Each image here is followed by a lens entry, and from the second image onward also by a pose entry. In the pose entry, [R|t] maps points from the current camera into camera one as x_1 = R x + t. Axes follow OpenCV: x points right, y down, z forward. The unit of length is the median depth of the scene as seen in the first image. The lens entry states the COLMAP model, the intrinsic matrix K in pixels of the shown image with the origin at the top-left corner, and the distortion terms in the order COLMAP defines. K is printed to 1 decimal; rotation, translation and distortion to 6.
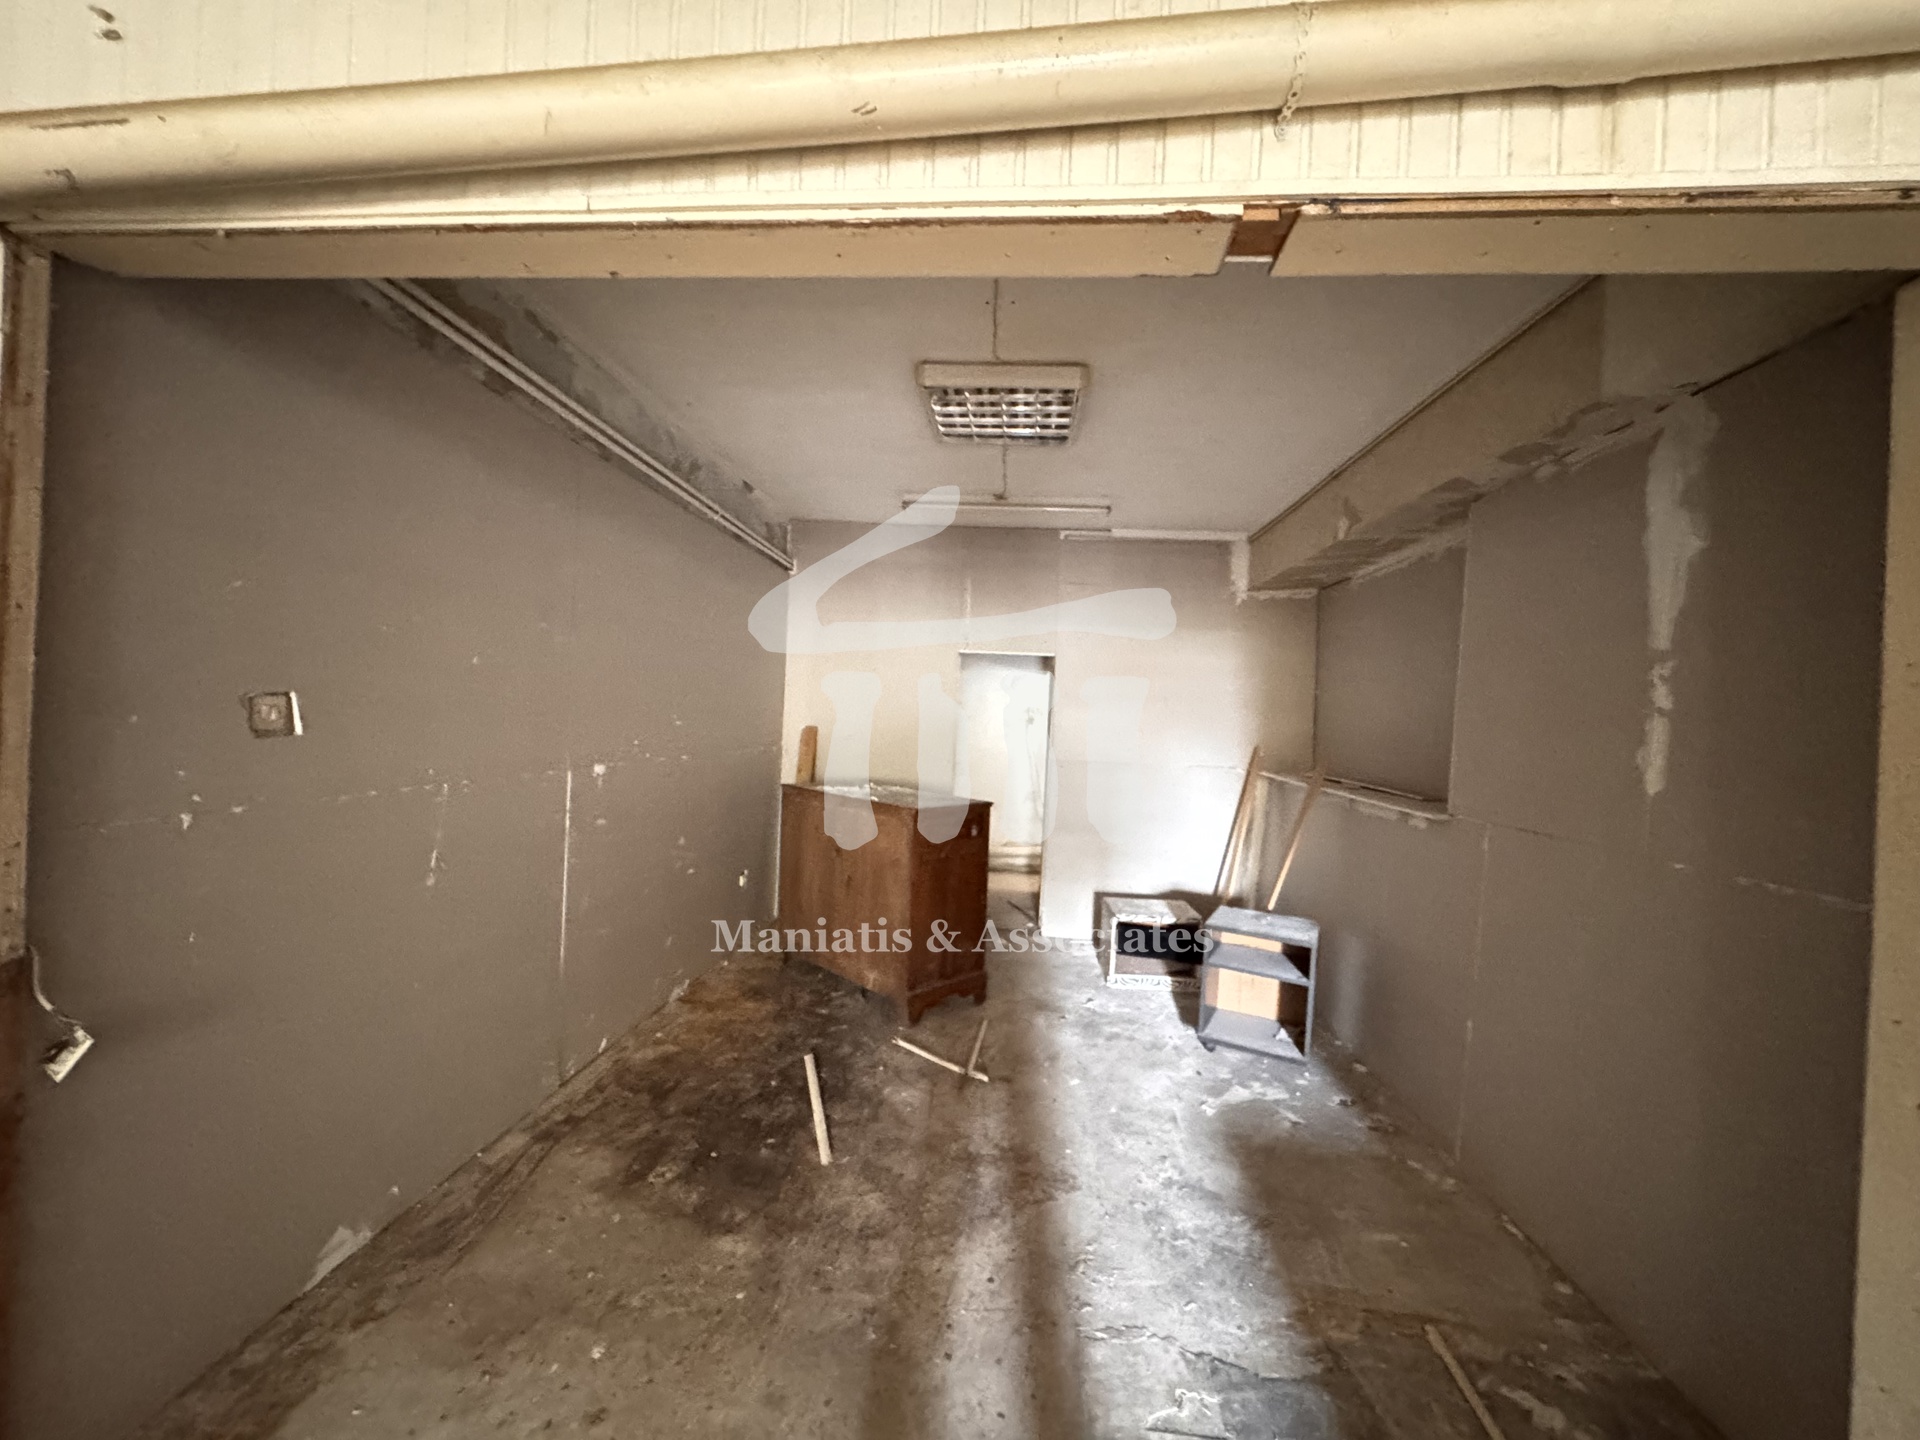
lens RADIAL K [[778.6, 0, 945.5], [0, 778.6, 718.6], [0, 0, 1]] dist [-0.004215, 0.001488]
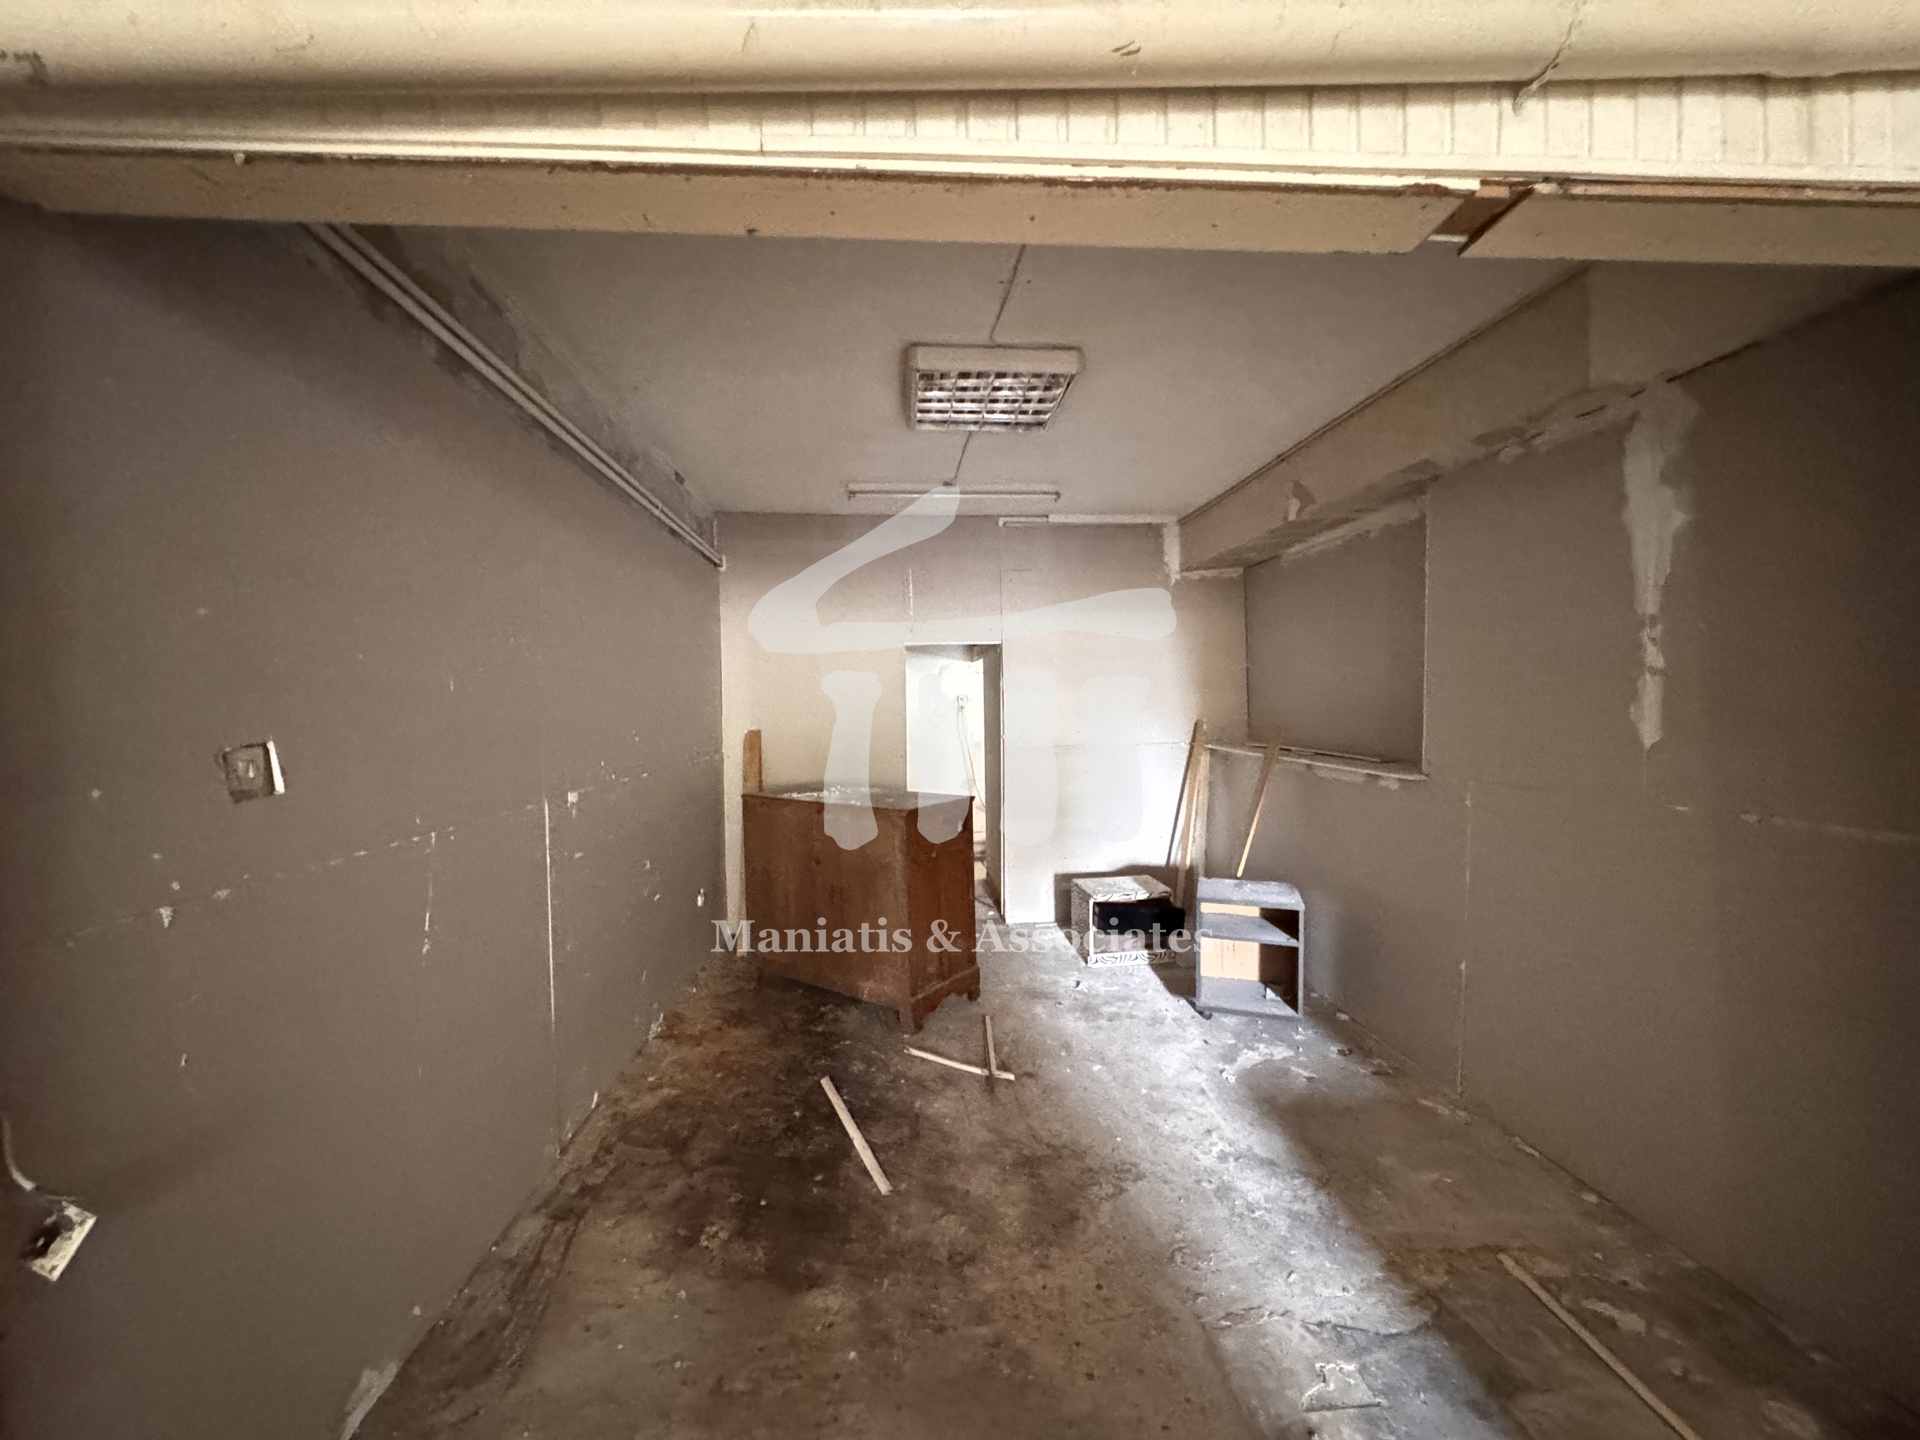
lens RADIAL K [[778.6, 0, 976.1], [0, 778.6, 720.0], [0, 0, 1]] dist [-0.004215, 0.001488]
pose [[0.984492, -0.065978, 0.162551, -0.197245], [0.063186, 0.997753, 0.022293, -0.022713], [-0.163657, -0.011677, 0.986448, 0.062669]]
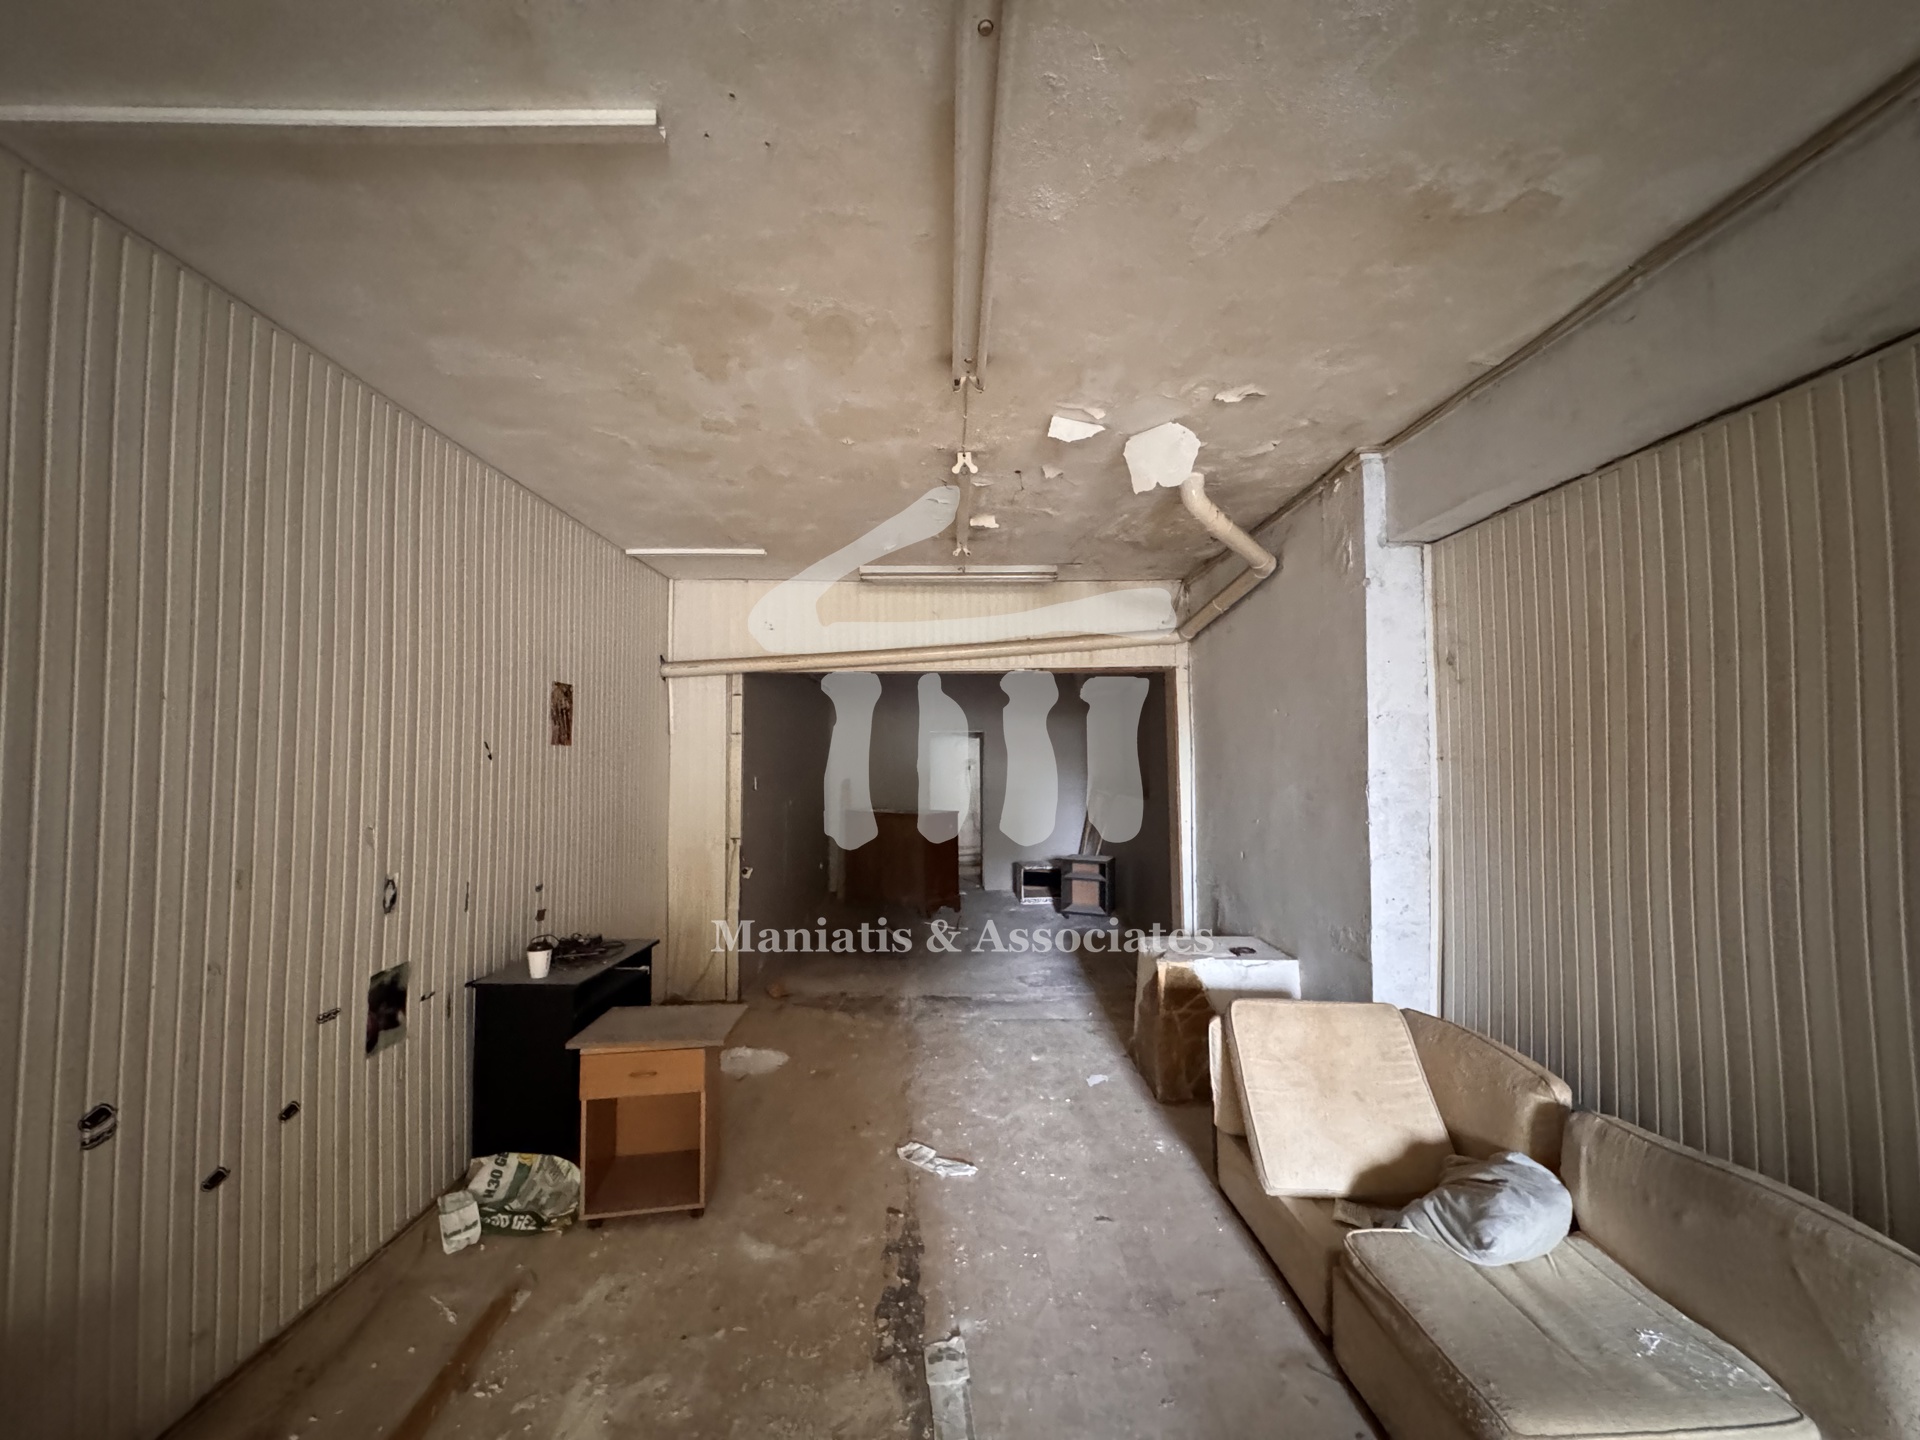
lens RADIAL K [[778.6, 0, 960.4], [0, 778.6, 729.3], [0, 0, 1]] dist [-0.004215, 0.001488]
pose [[0.991313, -0.074911, 0.108104, -0.293514], [0.080055, 0.995817, -0.044050, -0.033827], [-0.104352, 0.052322, 0.993163, -2.323903]]
